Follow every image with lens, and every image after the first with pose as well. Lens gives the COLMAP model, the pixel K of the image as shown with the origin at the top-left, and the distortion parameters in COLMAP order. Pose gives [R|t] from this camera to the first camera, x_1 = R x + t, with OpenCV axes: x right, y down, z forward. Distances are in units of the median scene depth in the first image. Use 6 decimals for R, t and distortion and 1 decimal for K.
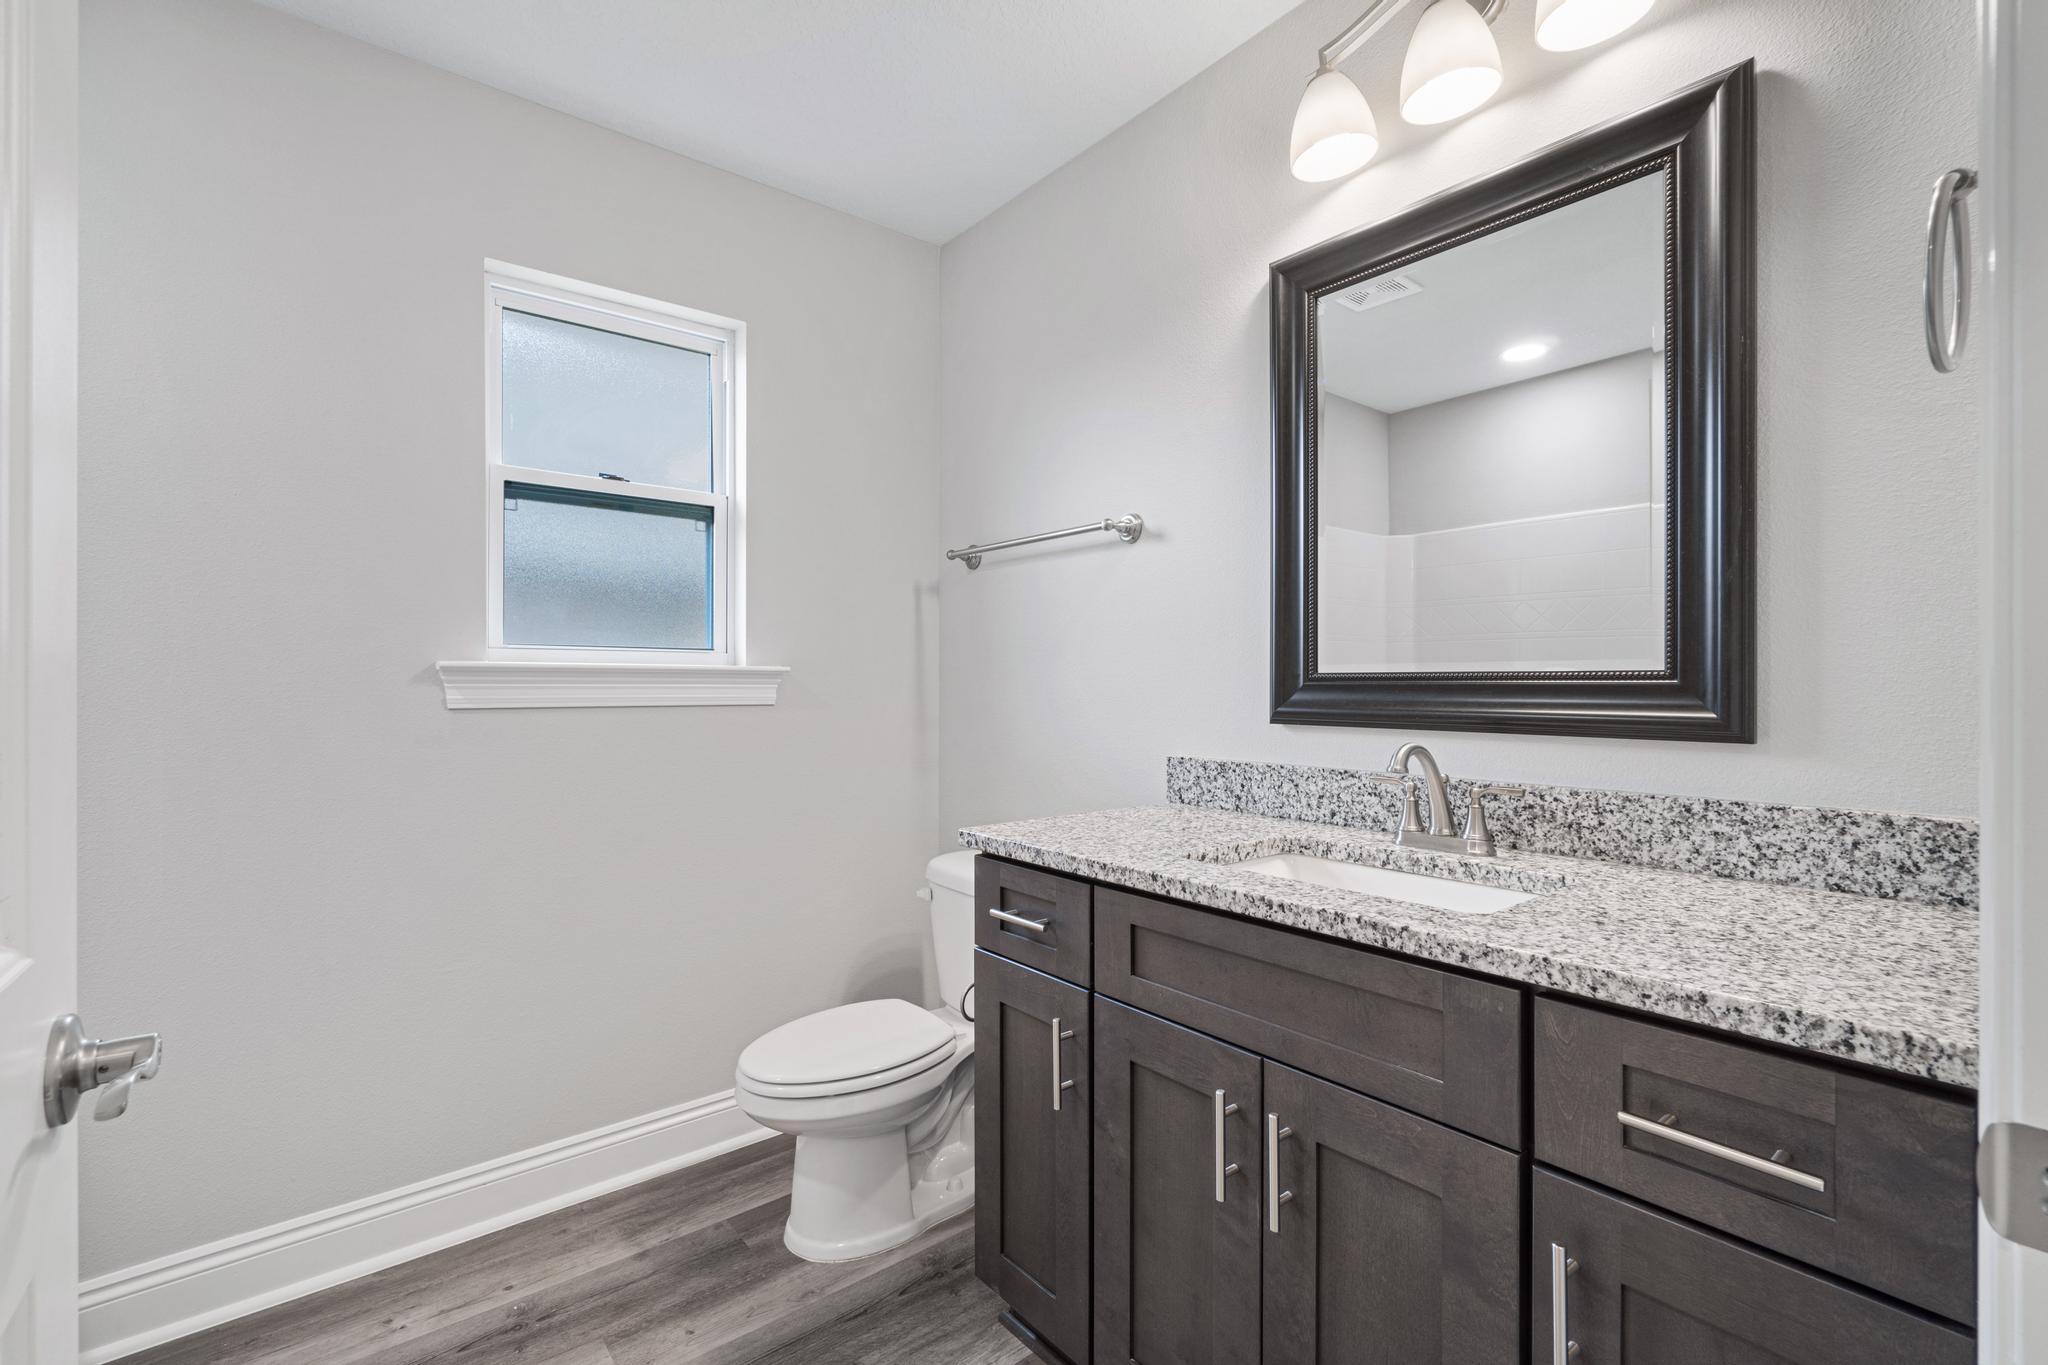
lens RADIAL K [[889.9, 0, 1024.2], [0, 889.9, 690.8], [0, 0, 1]] dist [-0.004840, 0.001683]
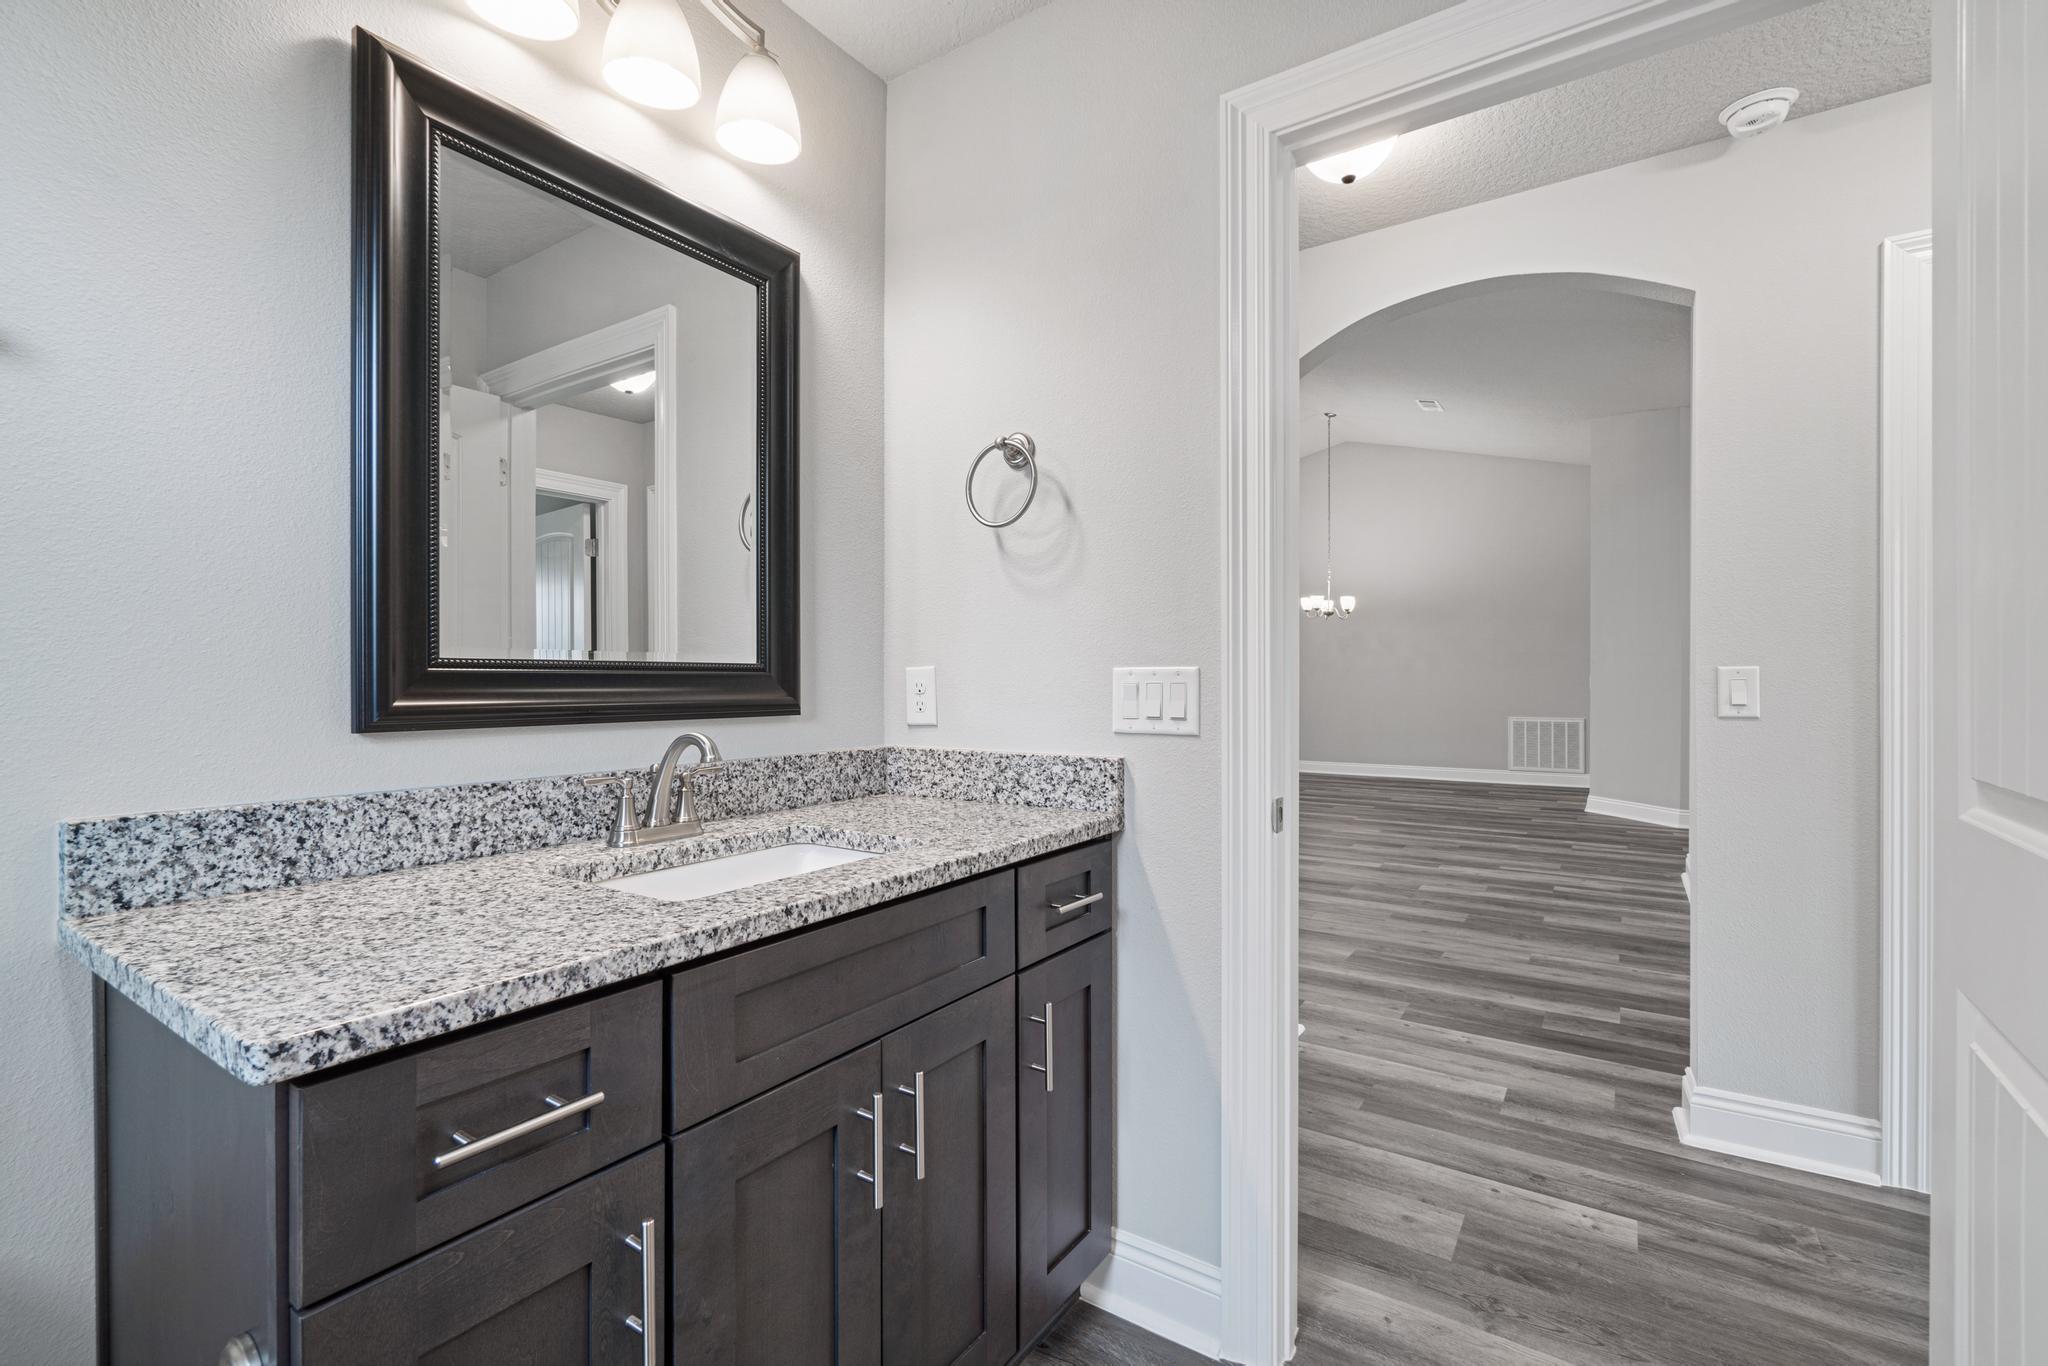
lens RADIAL K [[889.9, 0, 1029.6], [0, 889.9, 666.3], [0, 0, 1]] dist [-0.004840, 0.001683]
pose [[-0.278775, 0.011846, 0.960283, -0.616562], [0.006747, 0.999923, -0.010376, -0.002748], [-0.960333, 0.003587, -0.278833, 0.900210]]
